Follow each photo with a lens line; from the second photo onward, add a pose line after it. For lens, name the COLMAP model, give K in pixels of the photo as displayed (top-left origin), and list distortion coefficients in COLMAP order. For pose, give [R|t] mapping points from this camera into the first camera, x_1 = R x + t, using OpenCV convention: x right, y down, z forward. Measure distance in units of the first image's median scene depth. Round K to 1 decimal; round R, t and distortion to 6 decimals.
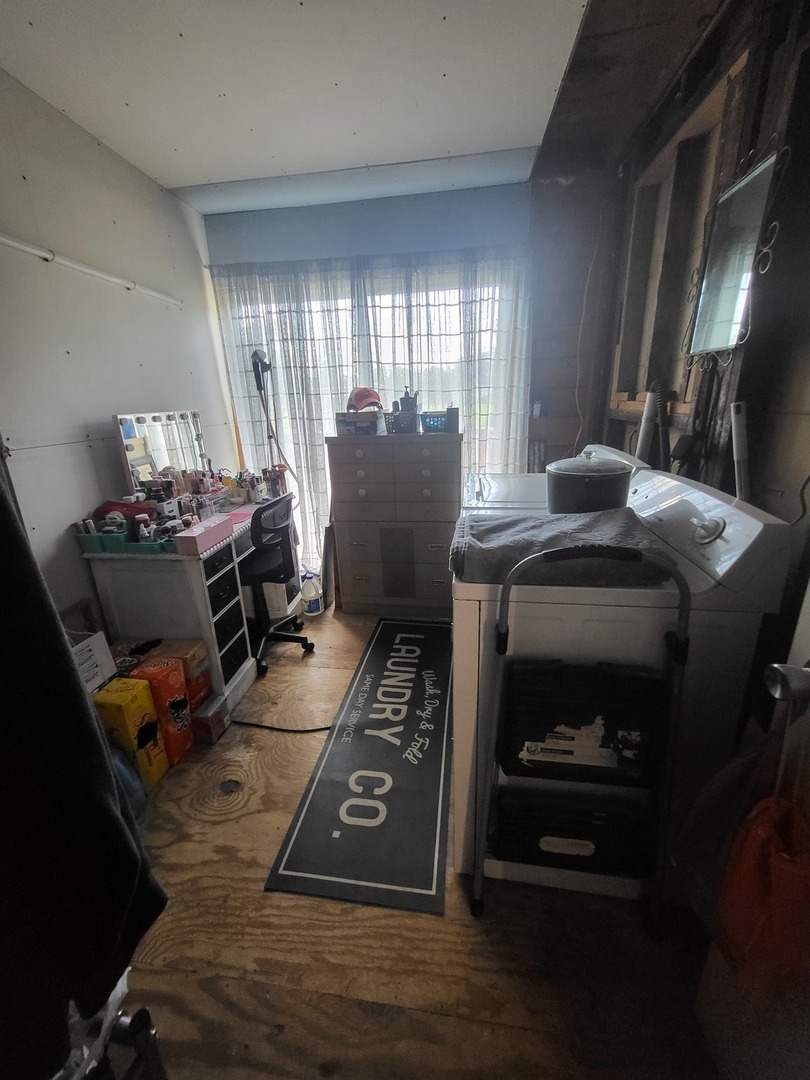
lens RADIAL K [[432.3, 0, 401.3], [0, 432.3, 542.0], [0, 0, 1]] dist [-0.001529, -0.000067]
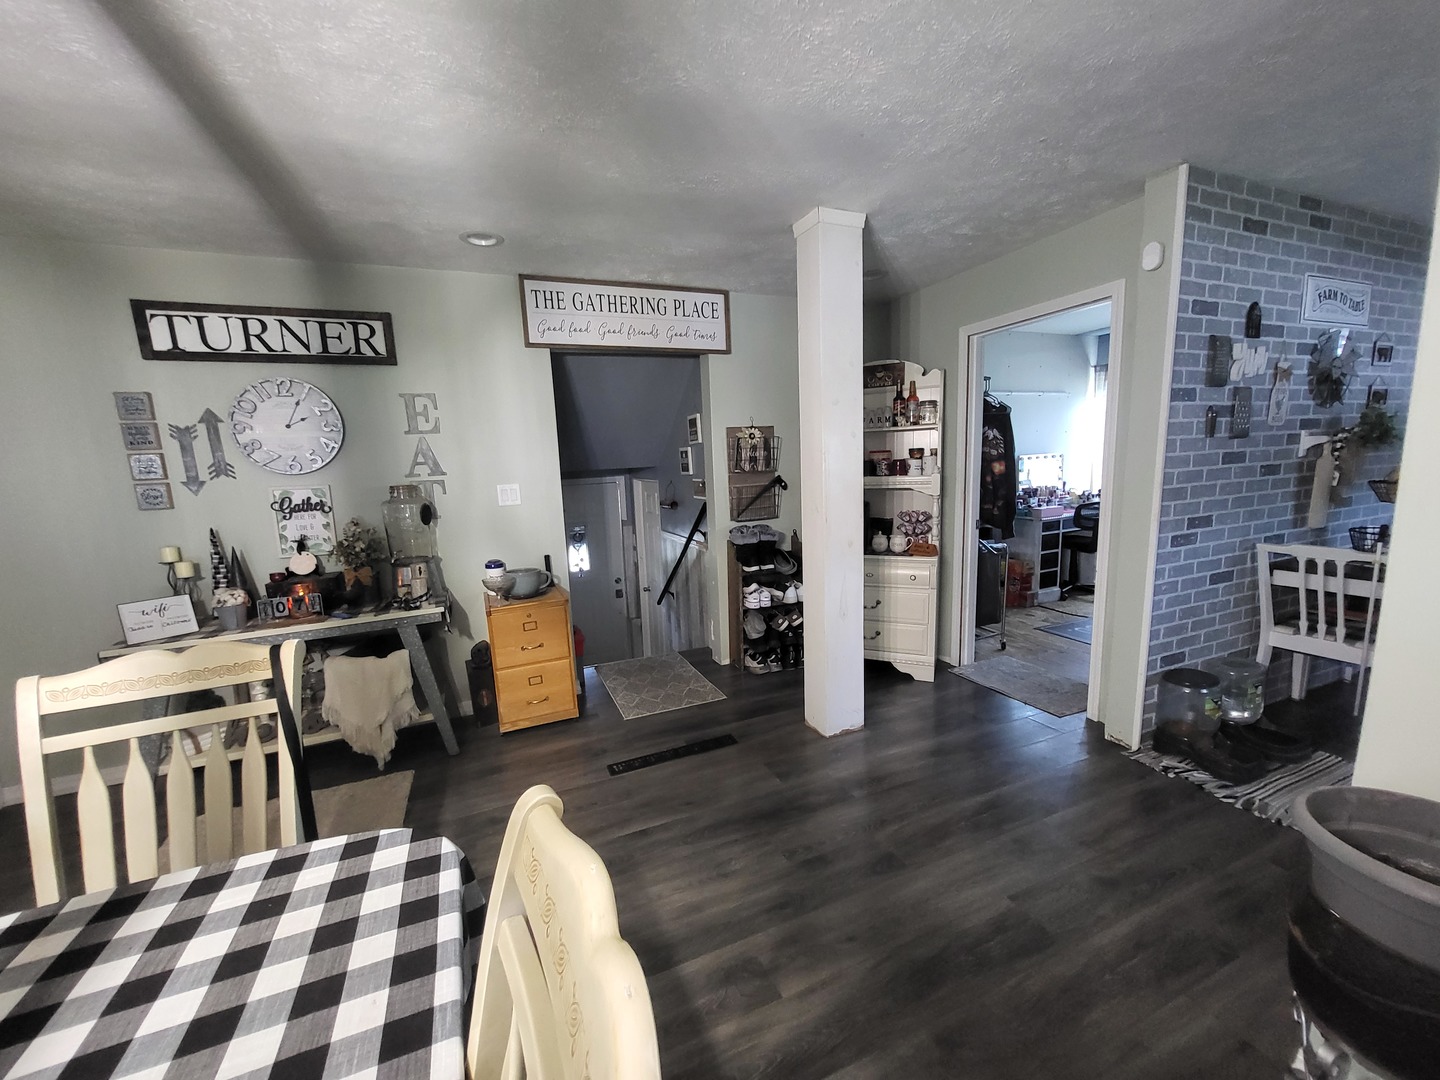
lens RADIAL K [[576.4, 0, 711.6], [0, 576.4, 545.6], [0, 0, 1]] dist [-0.001529, -0.000067]
pose [[0.519001, 0.130422, -0.844765, 0.975986], [-0.240941, 0.970538, 0.001813, 0.480107], [0.820113, 0.202597, 0.535135, -1.617838]]
